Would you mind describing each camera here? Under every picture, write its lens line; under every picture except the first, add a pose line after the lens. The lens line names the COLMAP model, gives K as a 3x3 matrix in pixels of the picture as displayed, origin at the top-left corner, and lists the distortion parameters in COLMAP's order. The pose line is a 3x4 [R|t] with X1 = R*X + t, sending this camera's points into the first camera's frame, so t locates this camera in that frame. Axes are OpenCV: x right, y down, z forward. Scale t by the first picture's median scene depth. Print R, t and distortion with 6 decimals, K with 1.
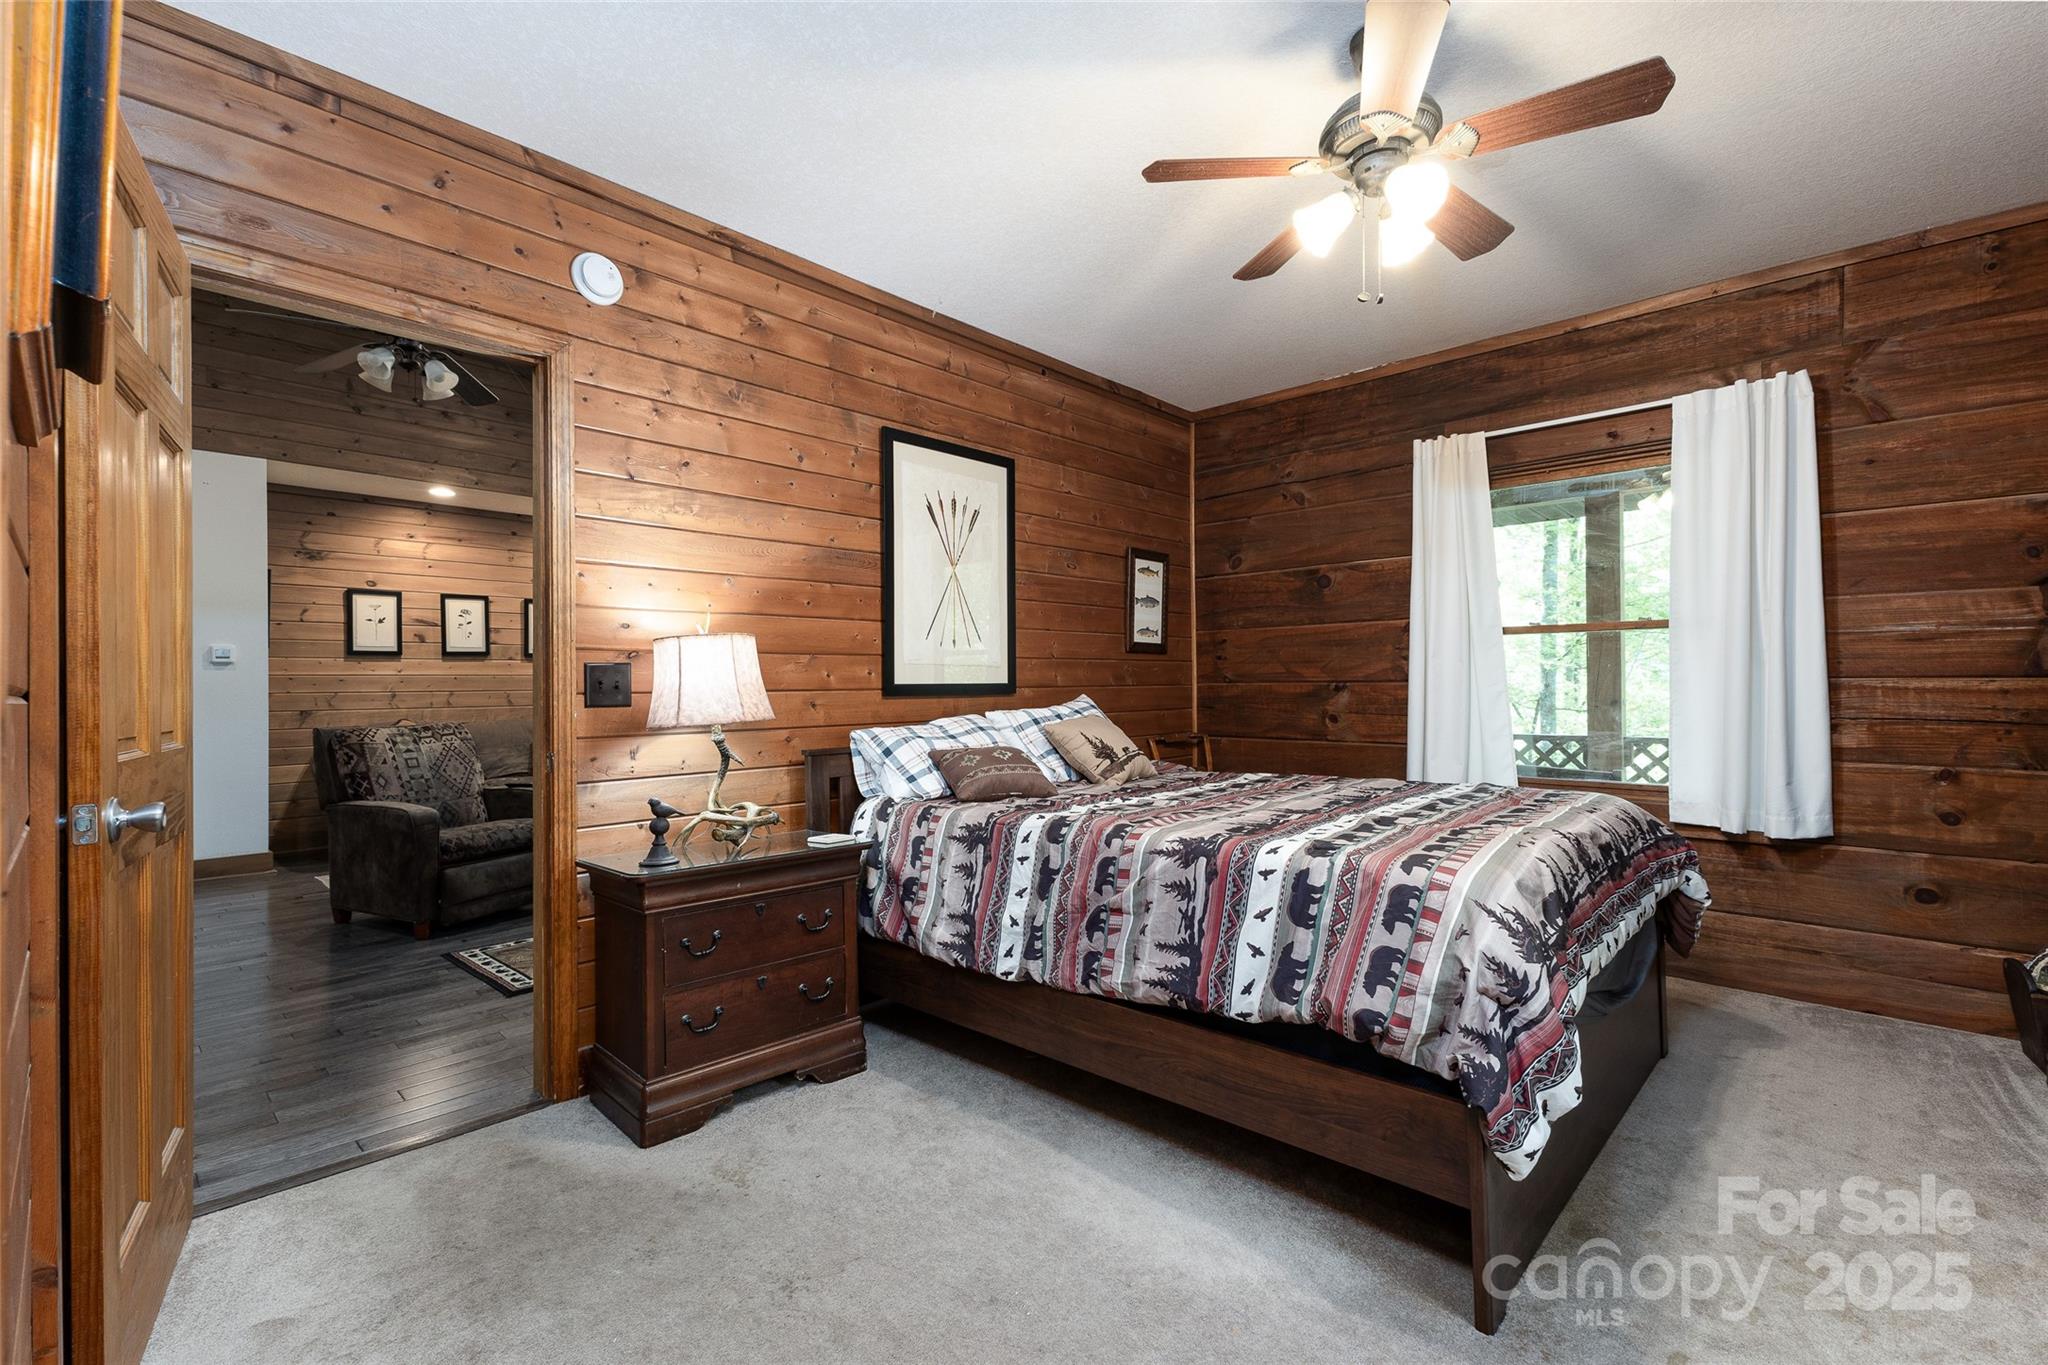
lens RADIAL K [[885.9, 0, 1024.9], [0, 885.9, 682.9], [0, 0, 1]] dist [0.004111, 0.000685]
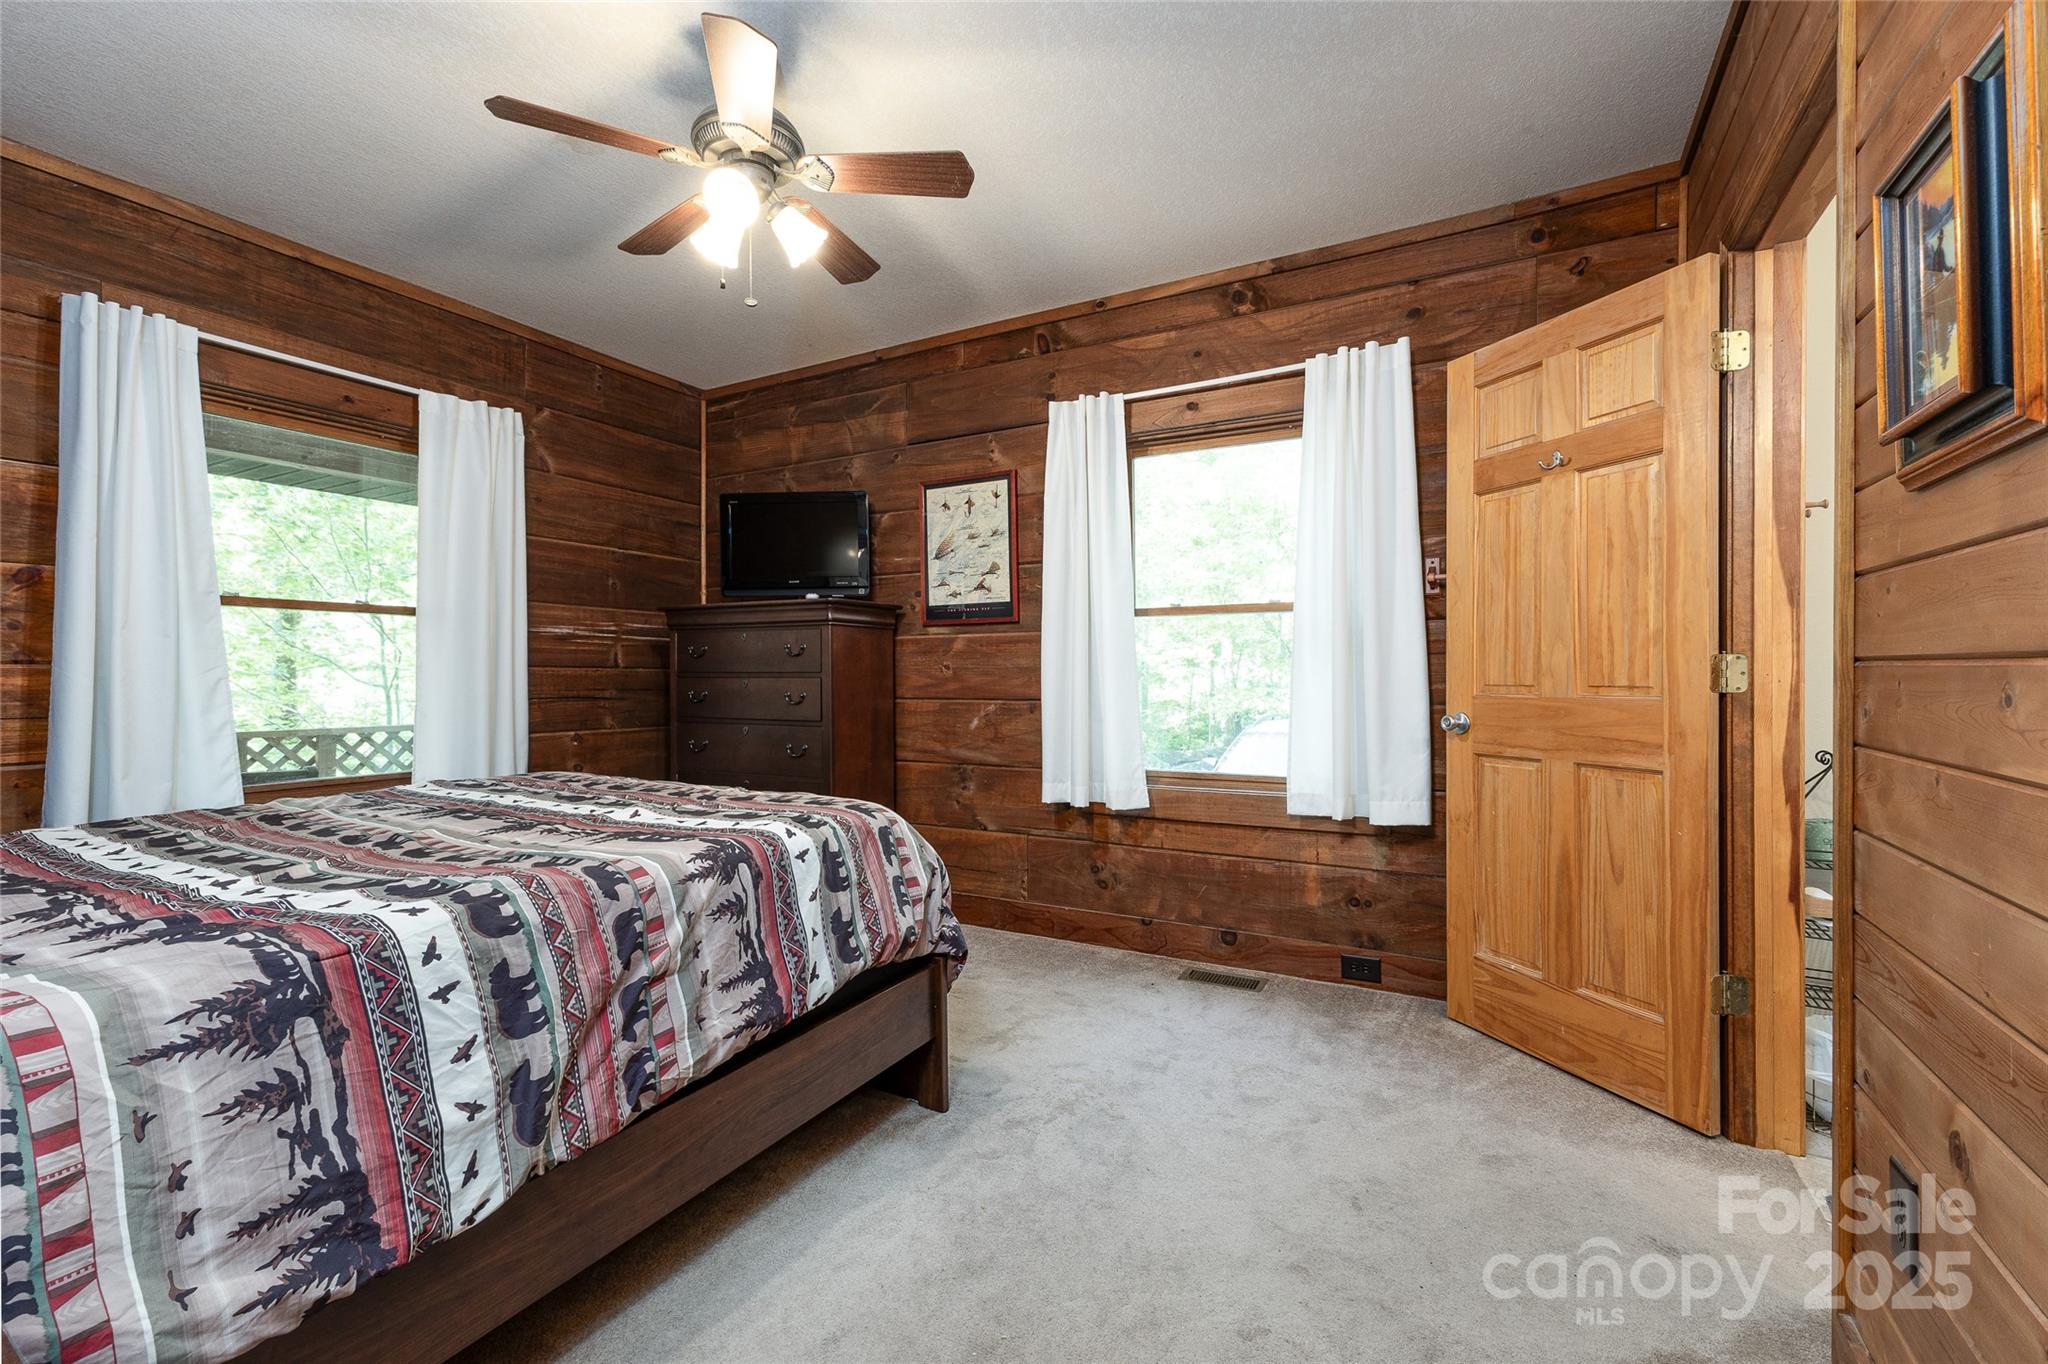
lens RADIAL K [[885.9, 0, 1022.5], [0, 885.9, 677.4], [0, 0, 1]] dist [0.004111, 0.000685]
pose [[-0.257822, 0.001873, 0.966191, -0.660850], [-0.004139, 0.999987, -0.003043, 0.015199], [-0.966184, -0.004783, -0.257811, 0.894599]]
